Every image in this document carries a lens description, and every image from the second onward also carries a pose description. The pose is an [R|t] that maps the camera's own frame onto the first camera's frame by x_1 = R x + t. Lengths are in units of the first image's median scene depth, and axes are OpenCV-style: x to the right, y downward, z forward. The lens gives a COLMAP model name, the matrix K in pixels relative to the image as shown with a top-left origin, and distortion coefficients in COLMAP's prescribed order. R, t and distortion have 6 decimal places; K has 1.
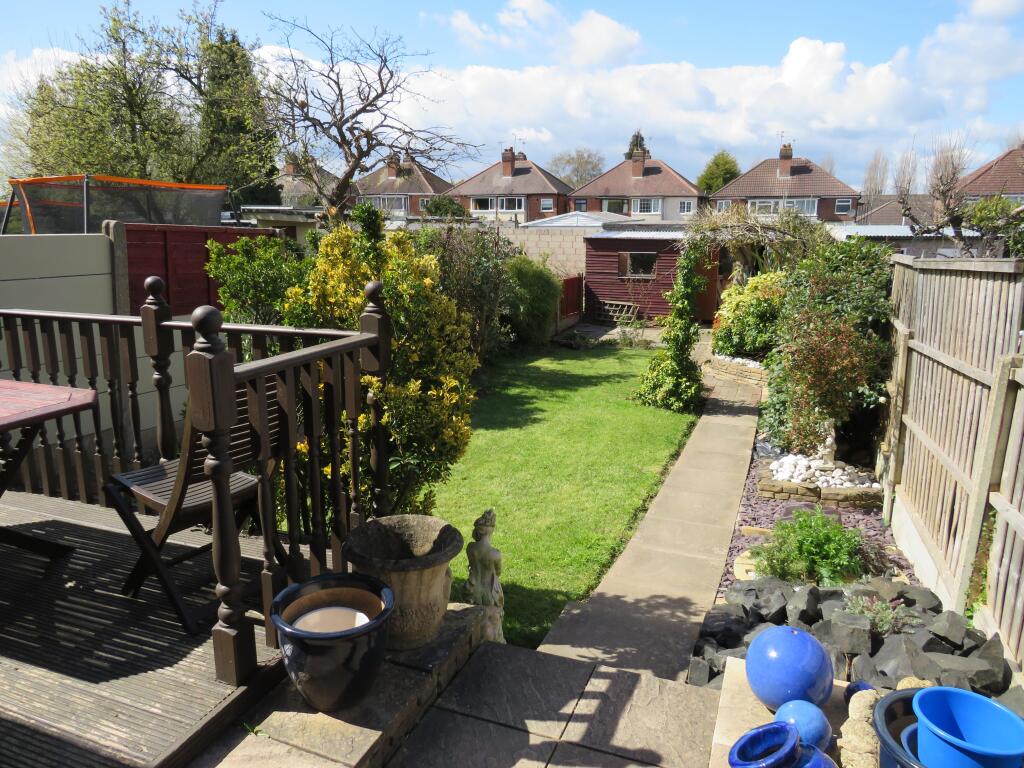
lens RADIAL K [[730.2, 0, 509.4], [0, 730.2, 385.9], [0, 0, 1]] dist [-0.021443, -0.005259]
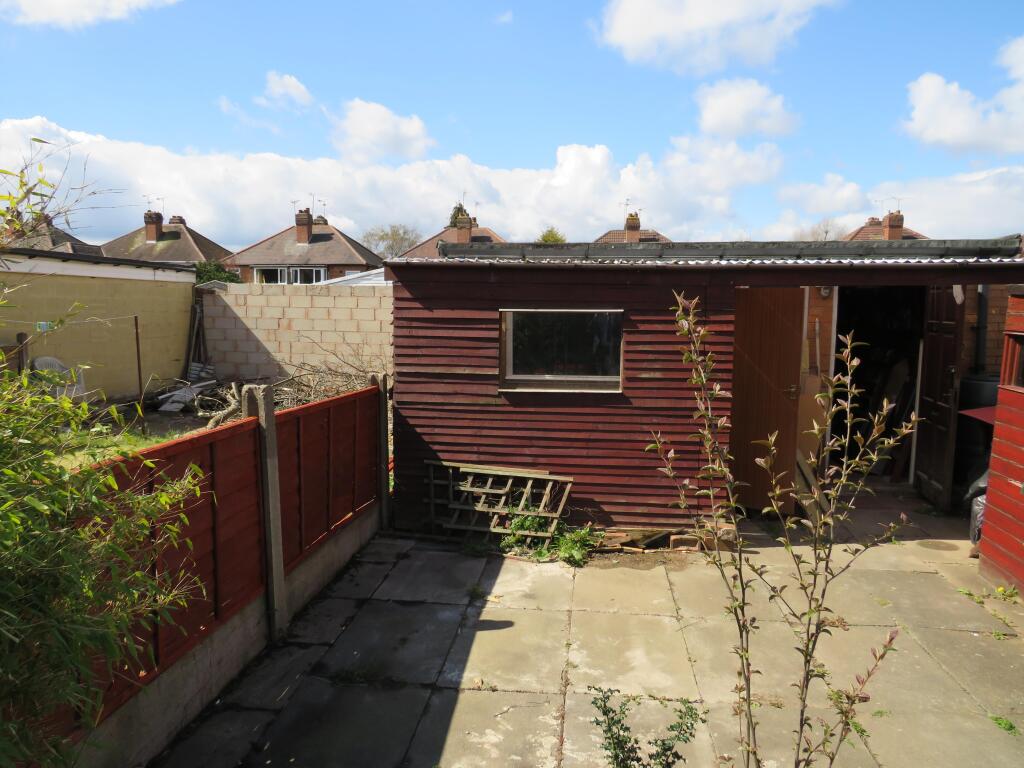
lens RADIAL K [[730.2, 0, 518.6], [0, 730.2, 382.6], [0, 0, 1]] dist [-0.021443, -0.005259]
pose [[0.967115, -0.014836, 0.253907, 0.023764], [0.045616, 0.992228, -0.115771, -0.035264], [-0.250216, 0.123546, 0.960275, 0.213350]]
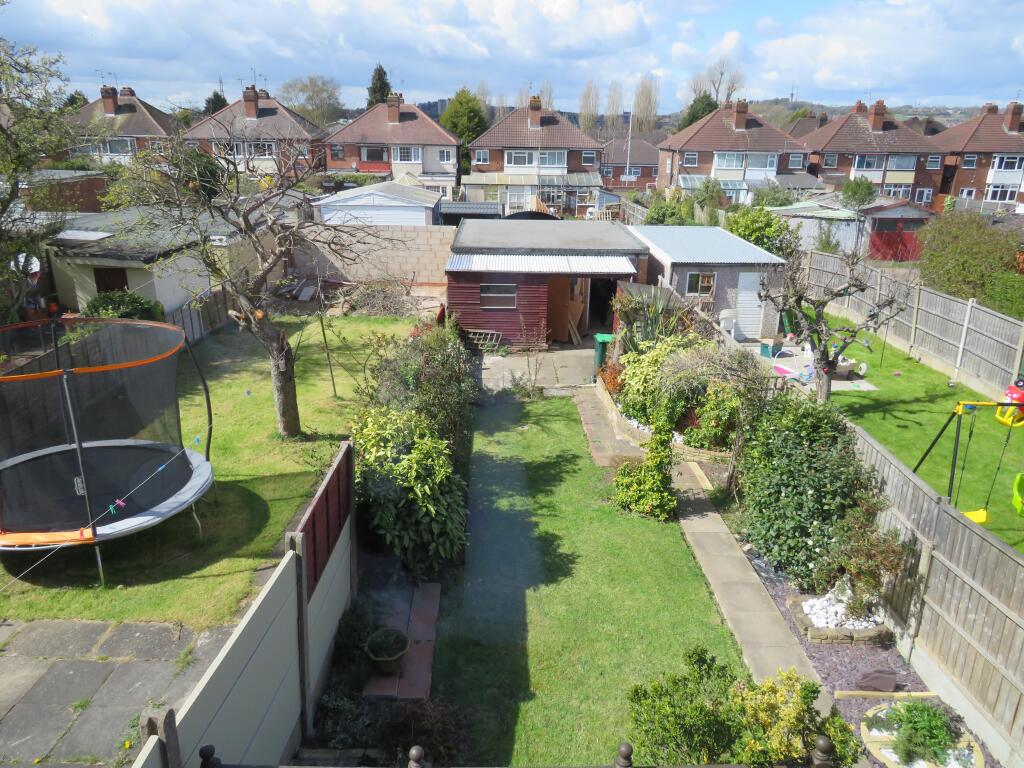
lens RADIAL K [[730.2, 0, 508.8], [0, 730.2, 383.4], [0, 0, 1]] dist [-0.021443, -0.005259]
pose [[0.933011, -0.105393, 0.344067, -0.056932], [0.066809, 0.990259, 0.122164, -0.050725], [-0.353591, -0.090993, 0.930964, -0.001467]]
